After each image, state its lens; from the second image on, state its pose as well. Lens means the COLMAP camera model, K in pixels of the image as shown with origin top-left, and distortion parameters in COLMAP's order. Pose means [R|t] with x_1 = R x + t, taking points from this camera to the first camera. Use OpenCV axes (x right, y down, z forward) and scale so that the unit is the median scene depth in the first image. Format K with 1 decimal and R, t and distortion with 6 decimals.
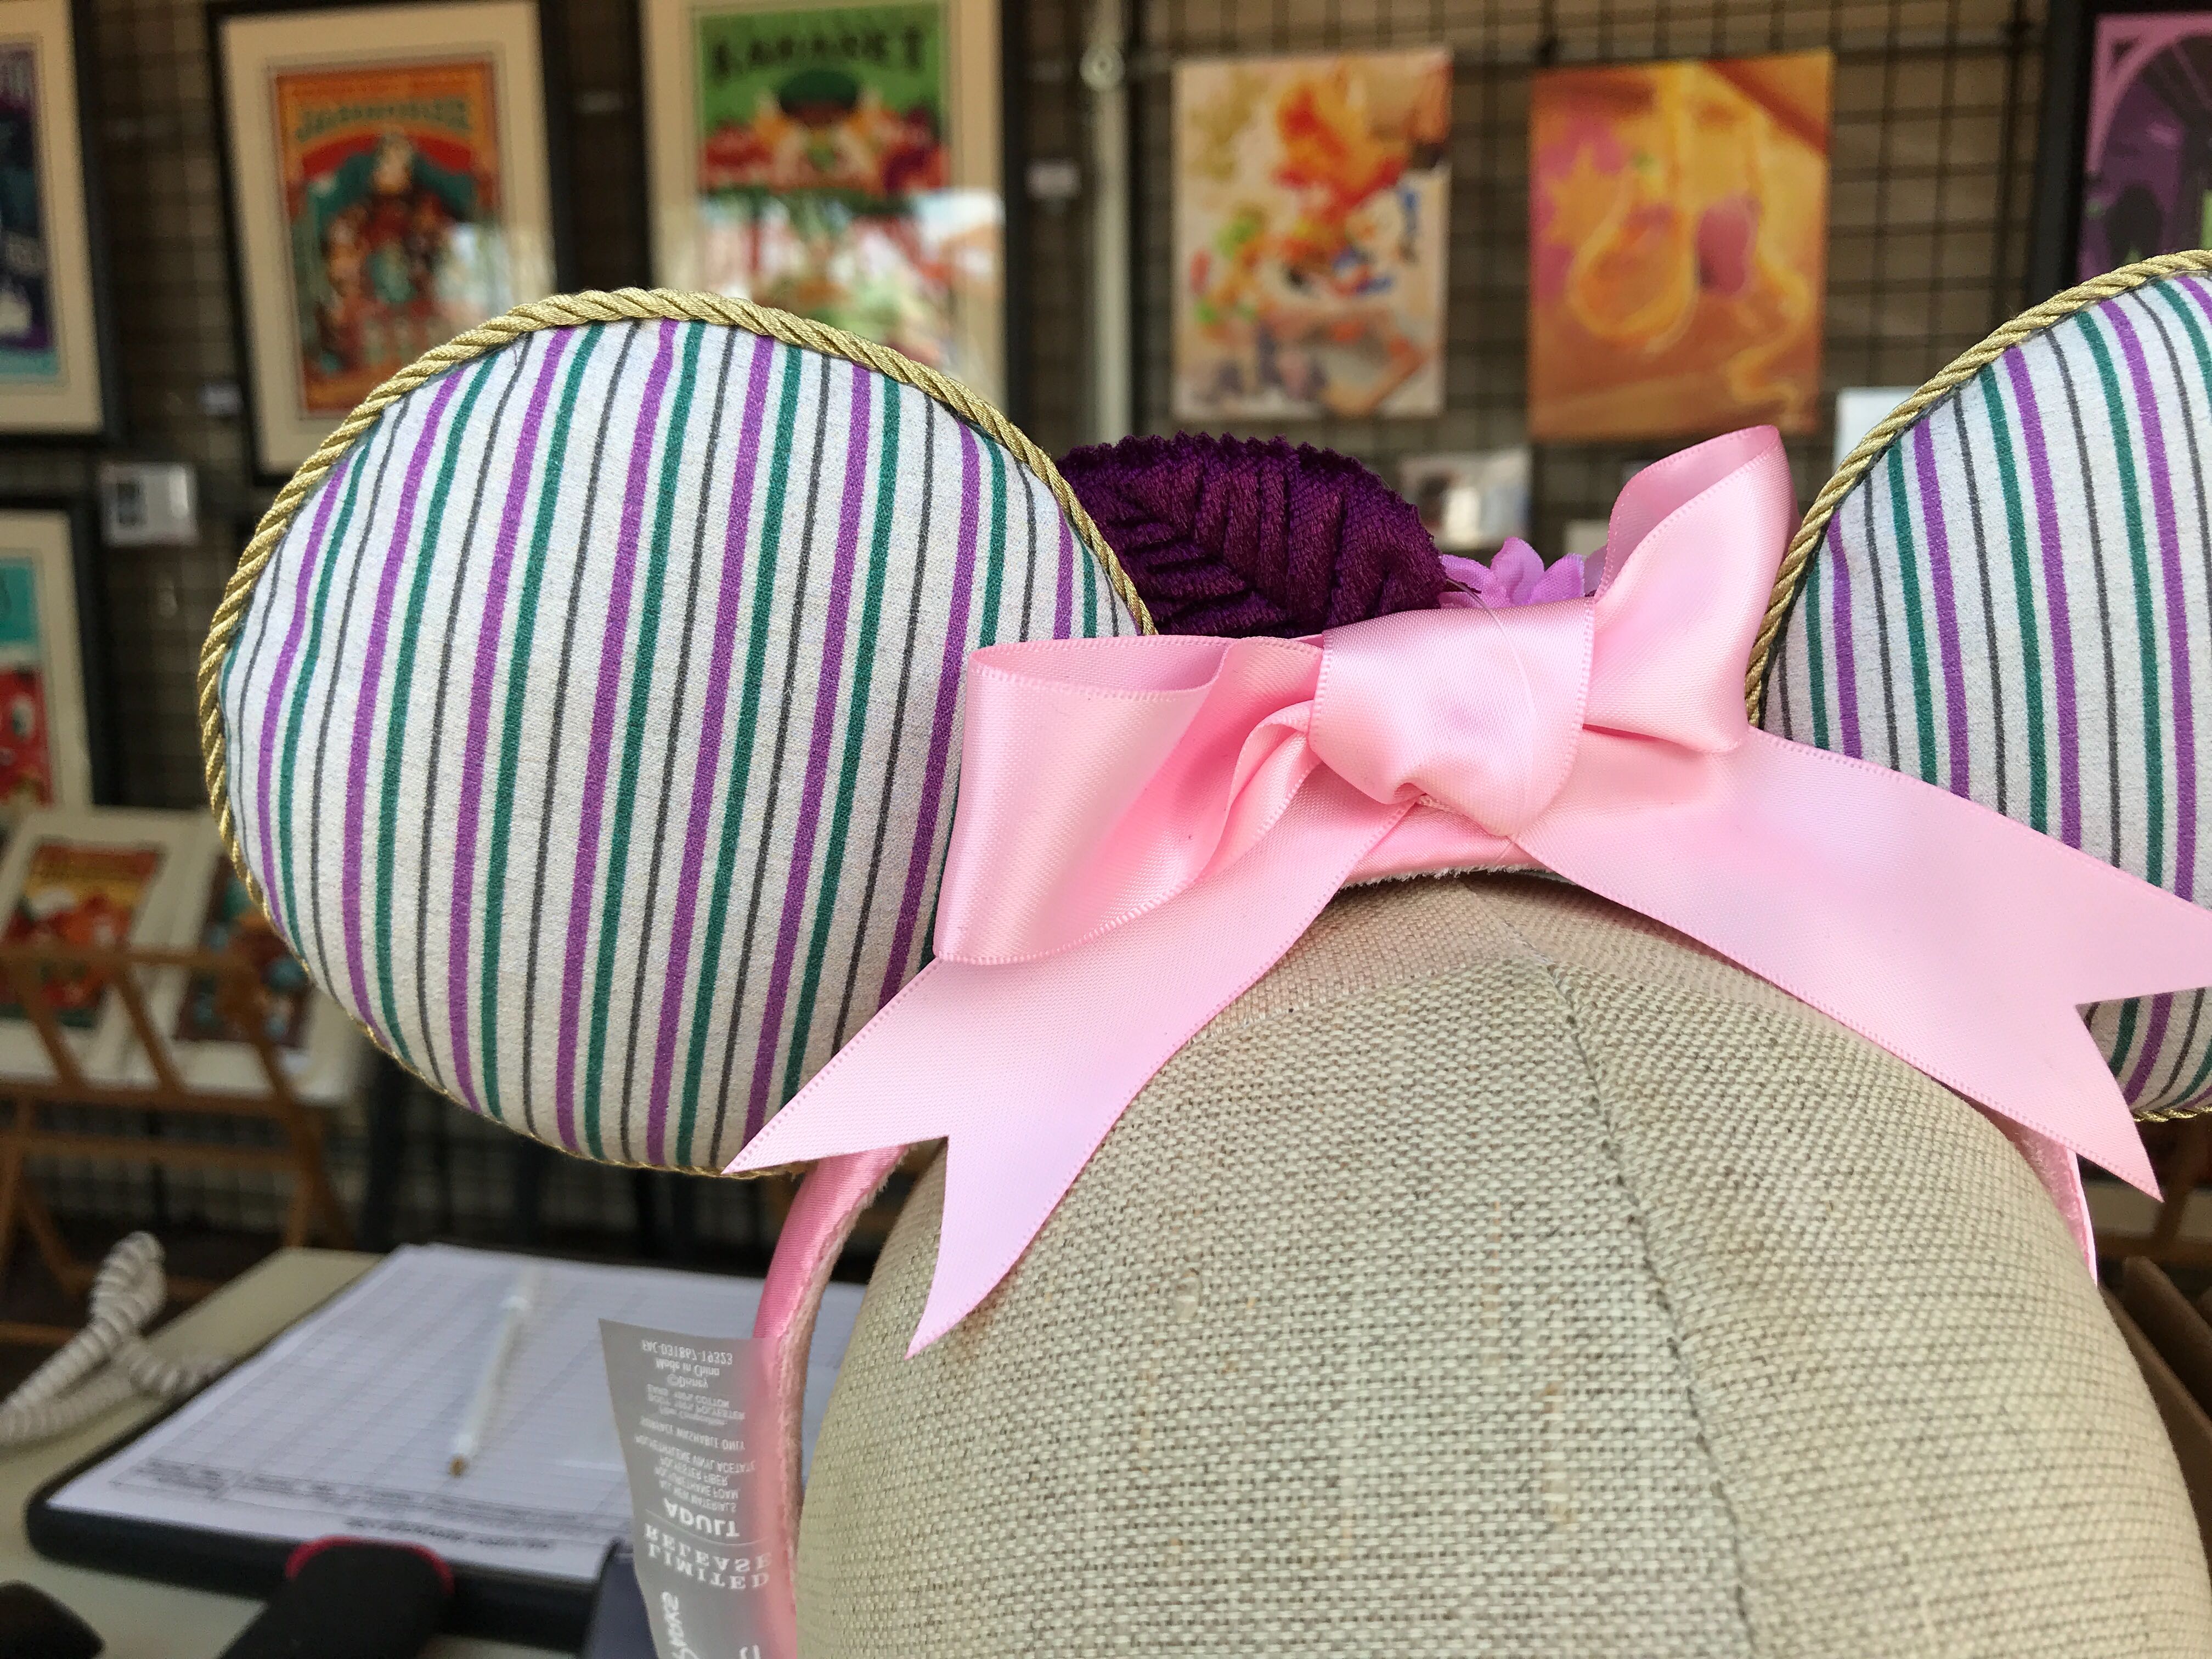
lens RADIAL K [[1901.1, 0, 1104.8], [0, 1901.1, 817.7], [0, 0, 1]] dist [0.004437, -0.007196]
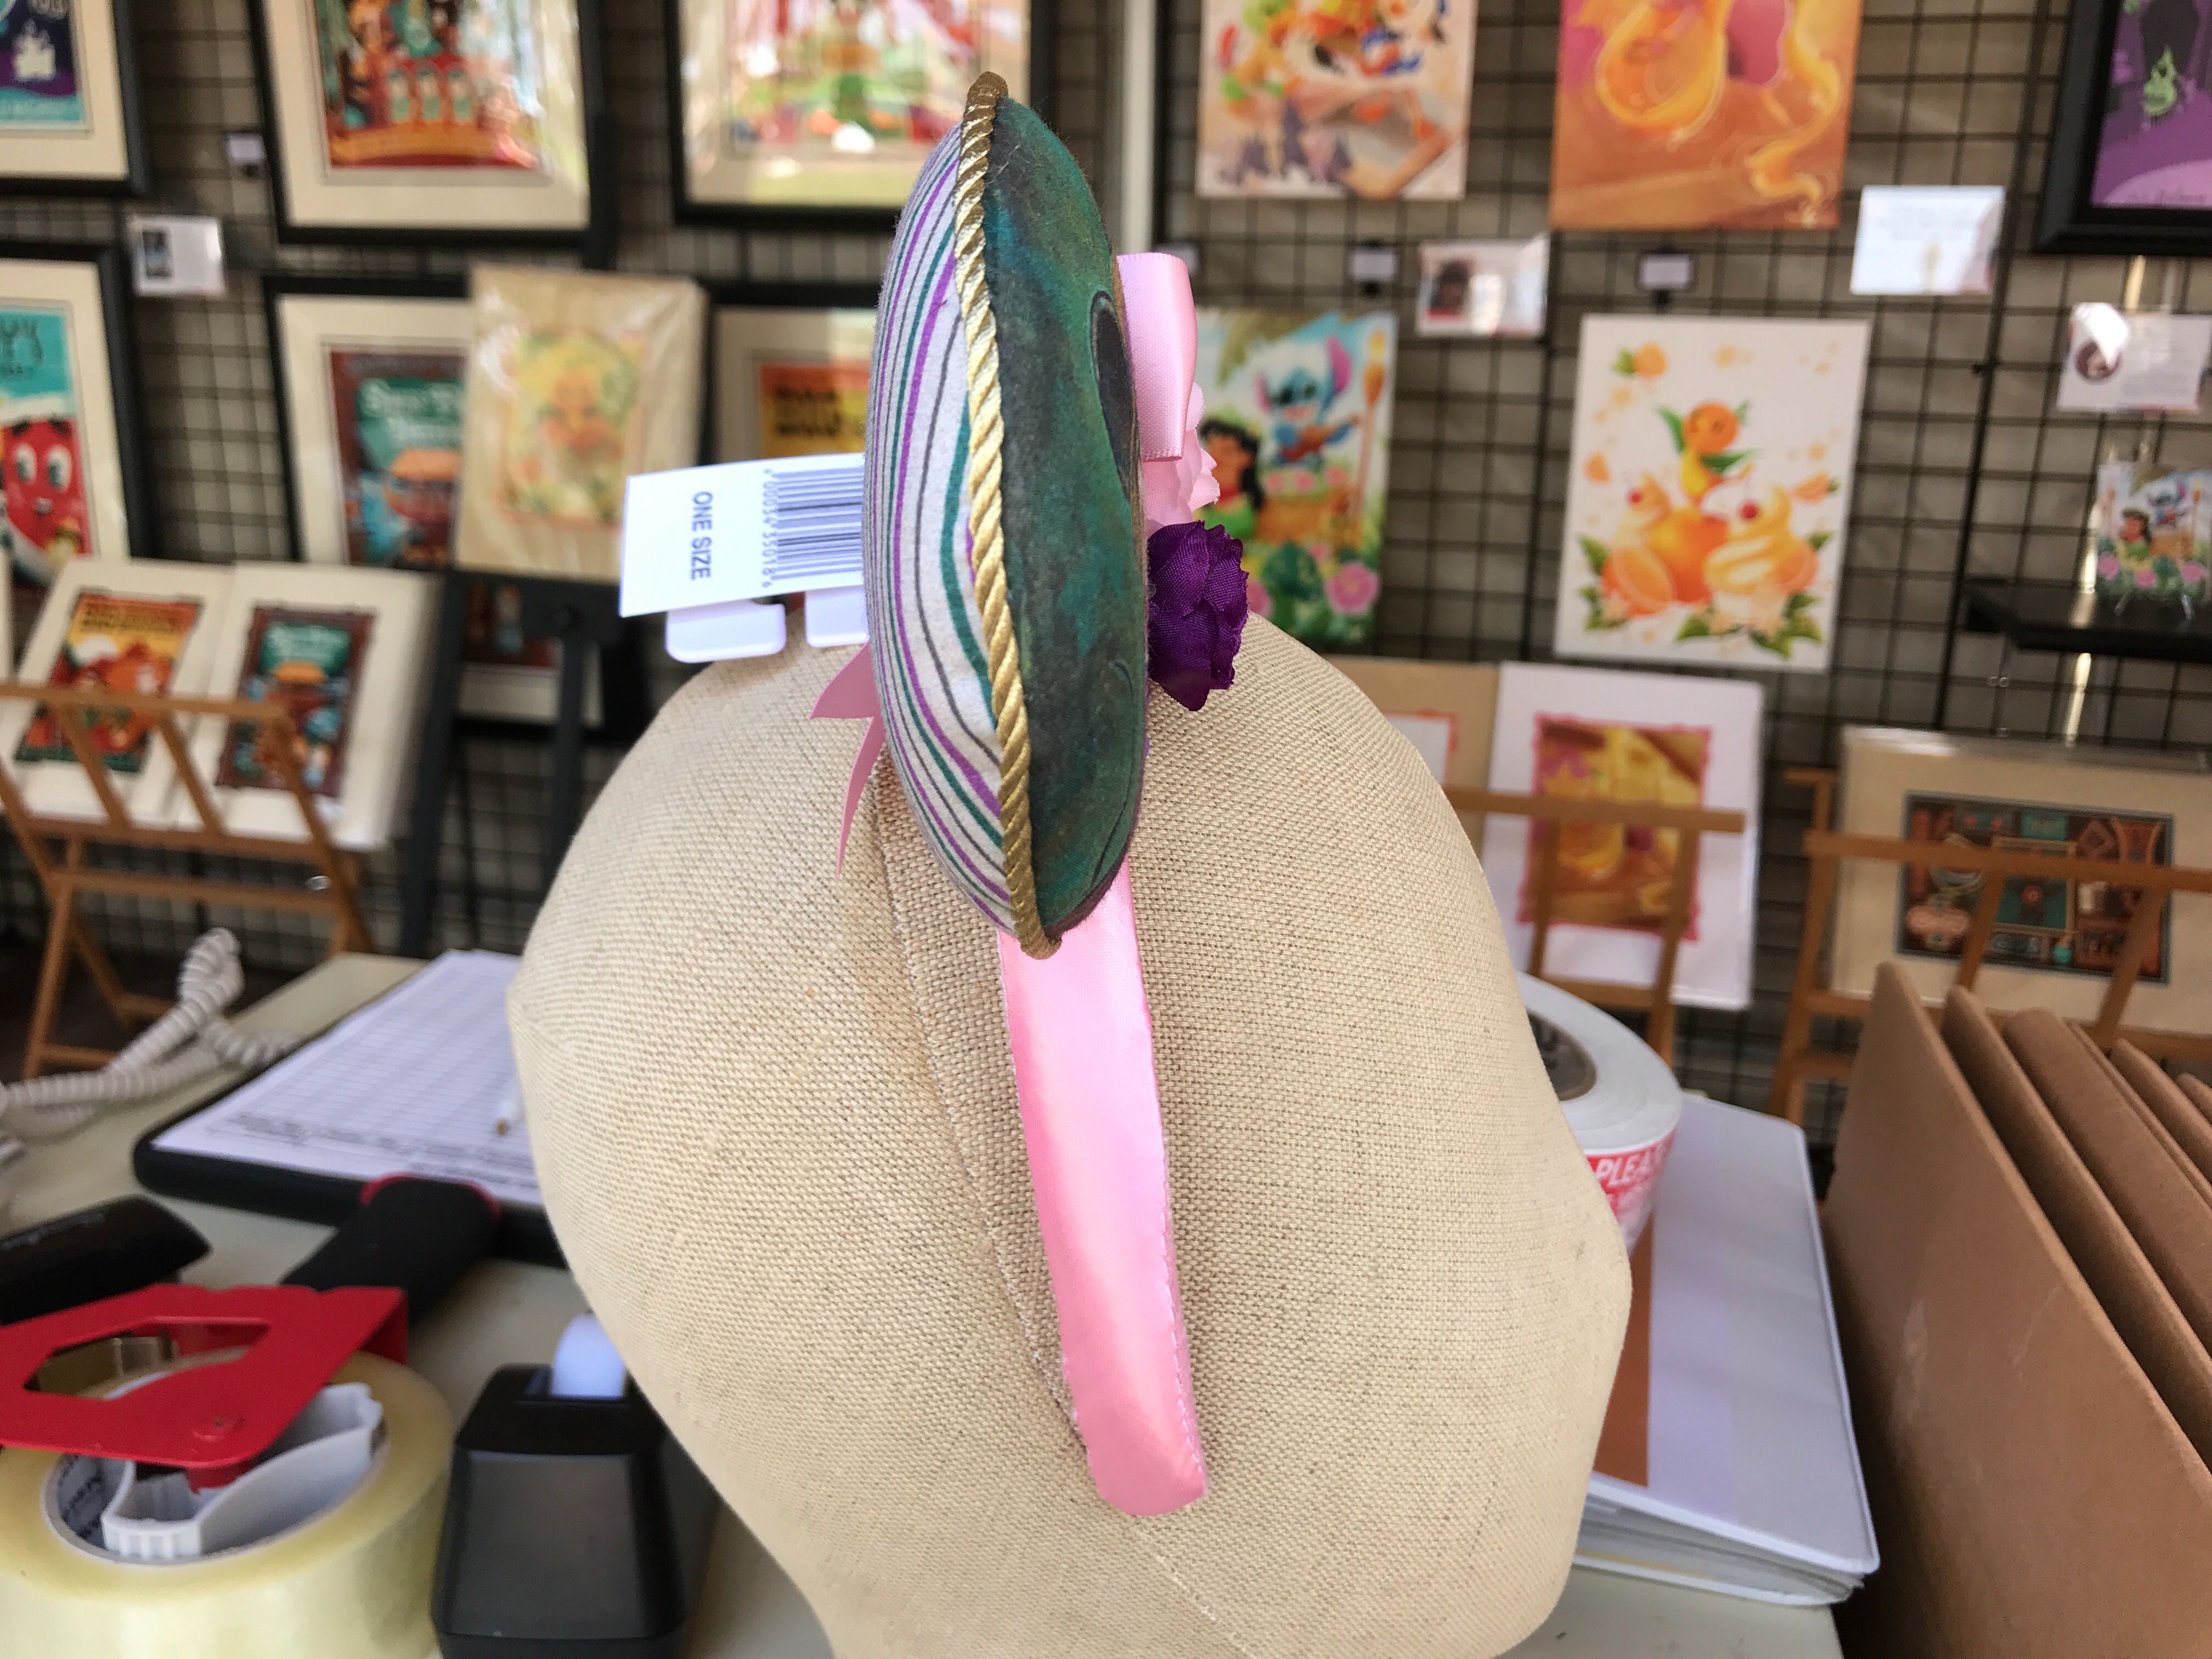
lens RADIAL K [[1901.1, 0, 1104.8], [0, 1901.1, 817.7], [0, 0, 1]] dist [0.004437, -0.007196]
pose [[0.999496, 0.030159, -0.009904, 0.033938], [-0.028855, 0.993233, 0.112494, 0.013774], [0.013229, -0.112151, 0.993603, -0.133722]]
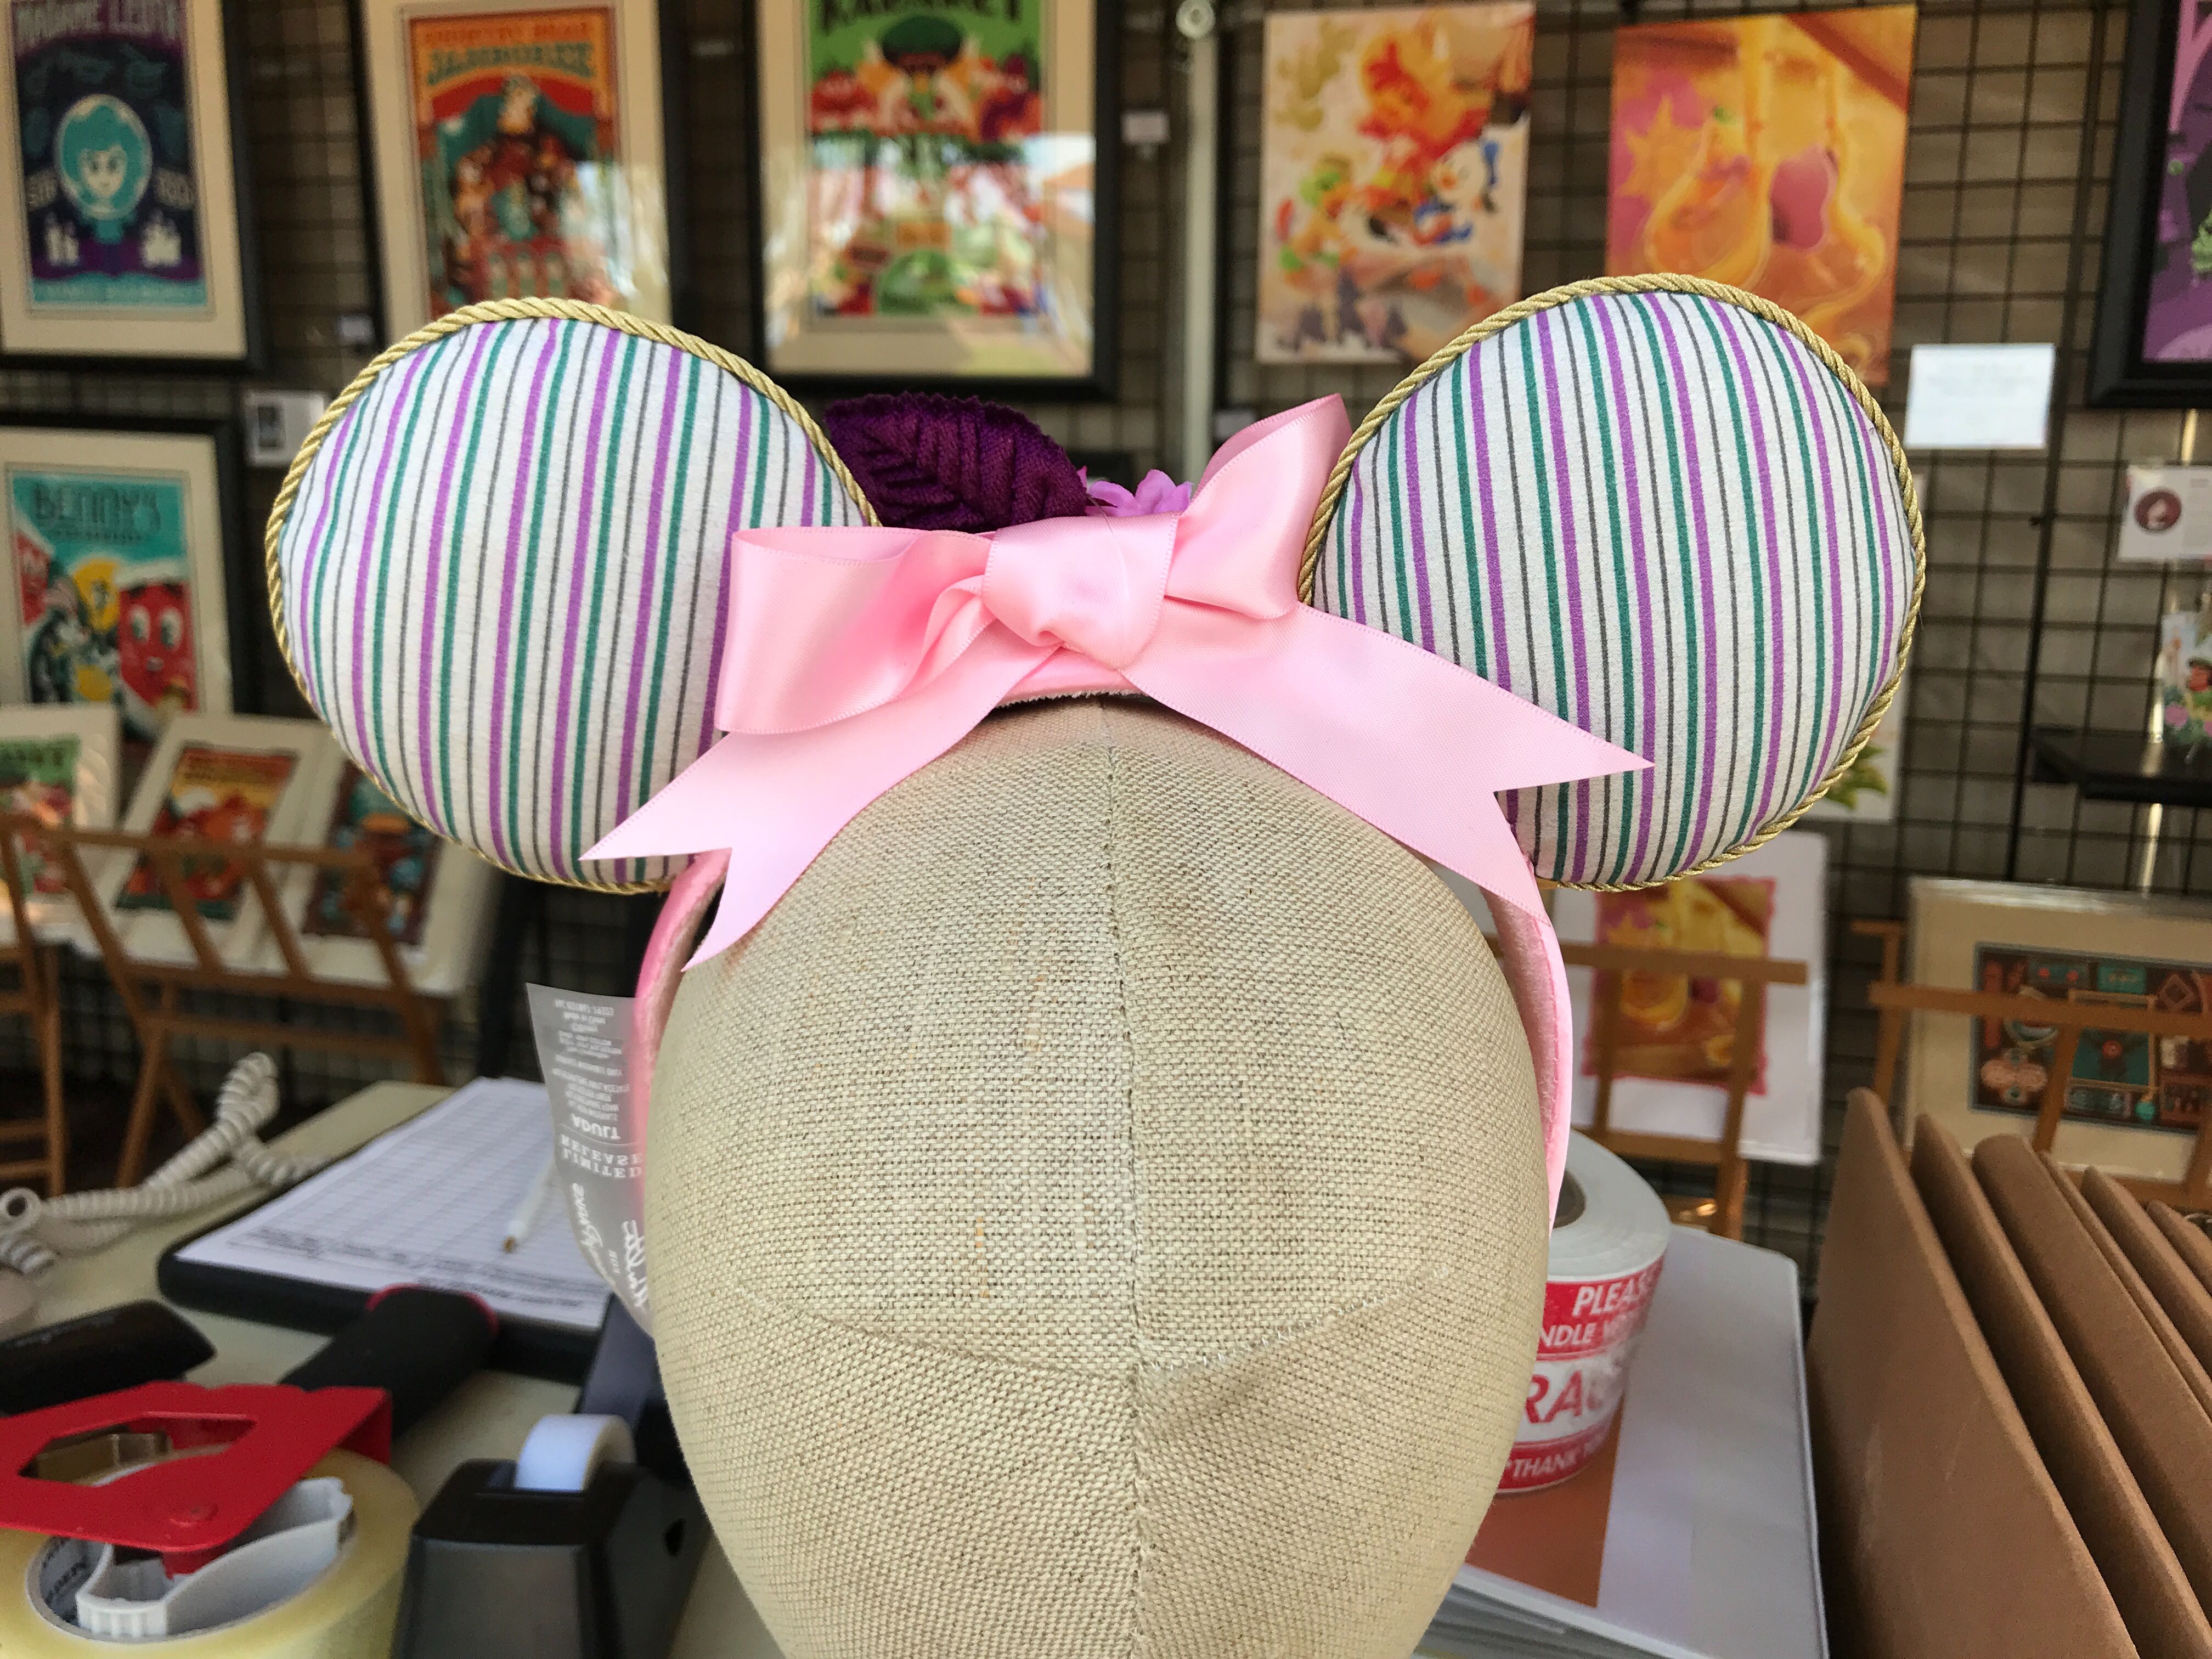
lens RADIAL K [[1901.1, 0, 1104.8], [0, 1901.1, 817.7], [0, 0, 1]] dist [0.004437, -0.007196]
pose [[0.997765, 0.029676, -0.059874, 0.101543], [-0.027839, 0.999123, 0.031286, 0.027692], [0.060750, -0.029549, 0.997716, -0.170922]]
